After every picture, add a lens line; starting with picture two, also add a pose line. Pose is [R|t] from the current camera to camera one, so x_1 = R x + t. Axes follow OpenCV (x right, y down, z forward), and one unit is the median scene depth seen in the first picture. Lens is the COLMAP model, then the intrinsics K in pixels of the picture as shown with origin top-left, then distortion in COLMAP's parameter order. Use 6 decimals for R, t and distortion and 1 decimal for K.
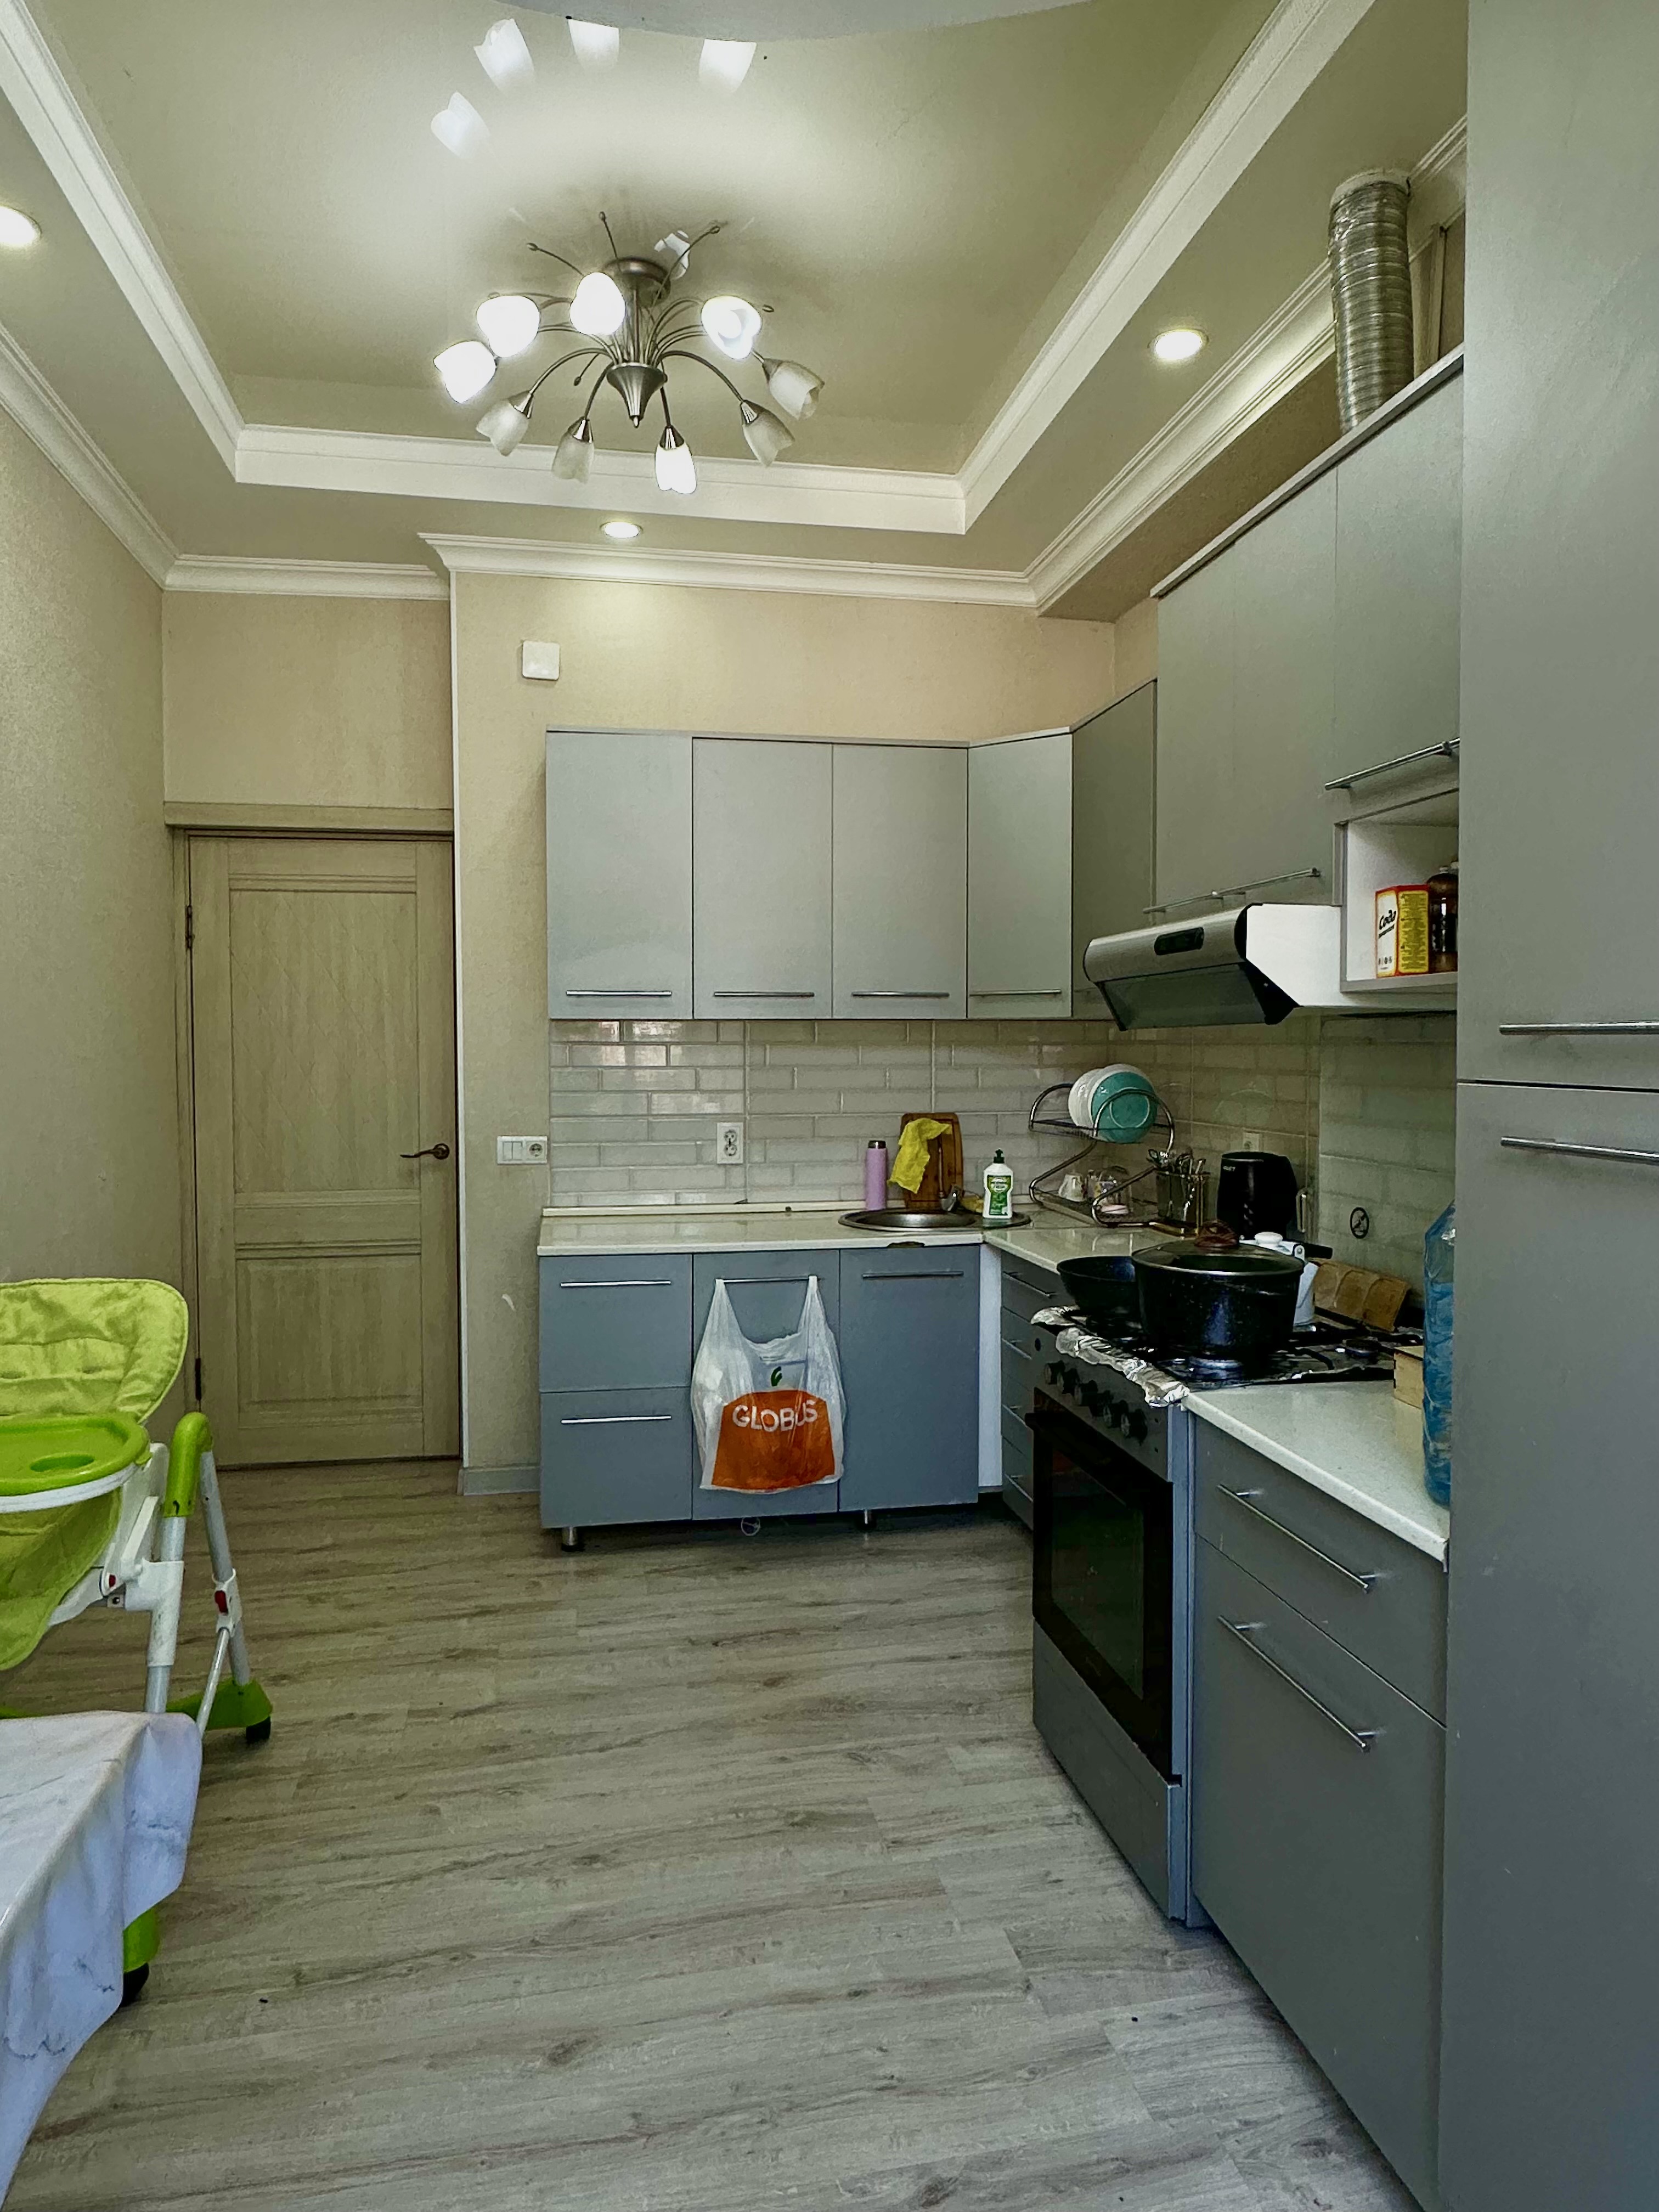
lens RADIAL K [[1319.5, 0, 817.0], [0, 1319.5, 1101.9], [0, 0, 1]] dist [-0.007706, 0.003178]
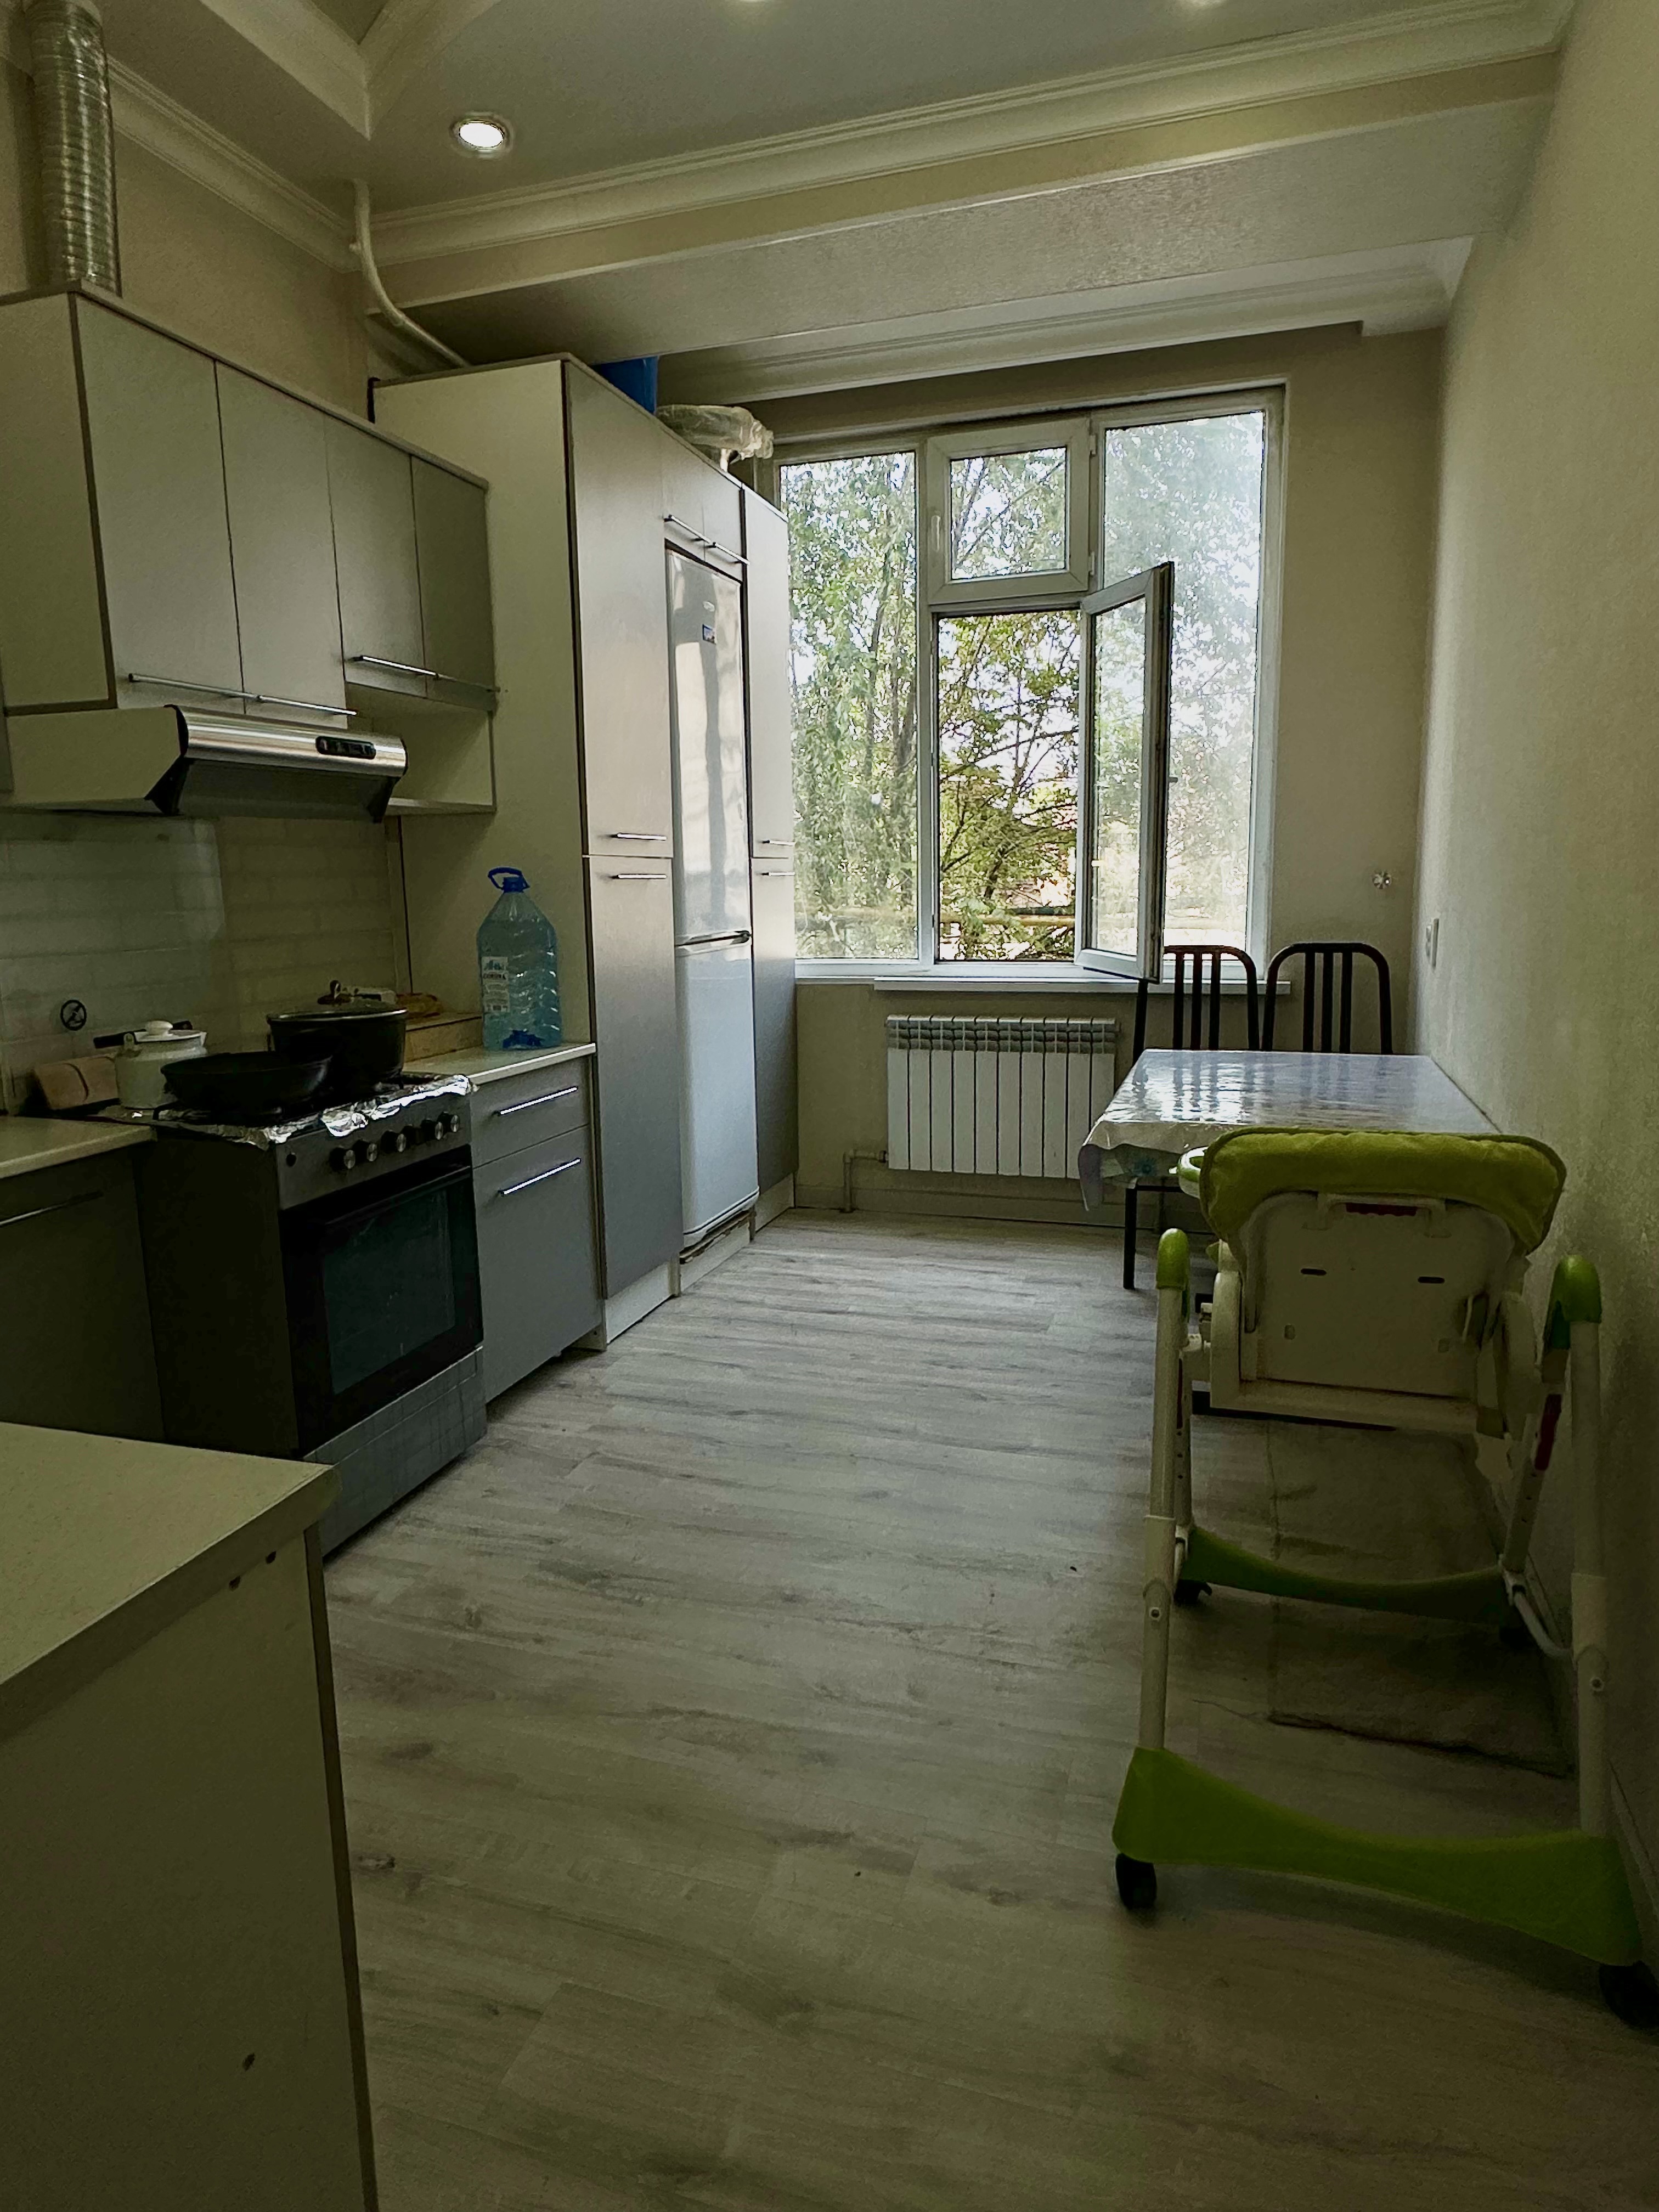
lens RADIAL K [[1319.5, 0, 822.4], [0, 1319.5, 1097.1], [0, 0, 1]] dist [-0.007706, 0.003178]
pose [[-0.880066, -0.060018, 0.471042, -0.613373], [0.040630, 0.978825, 0.200626, -0.028975], [-0.473109, 0.195703, -0.858993, 1.667346]]
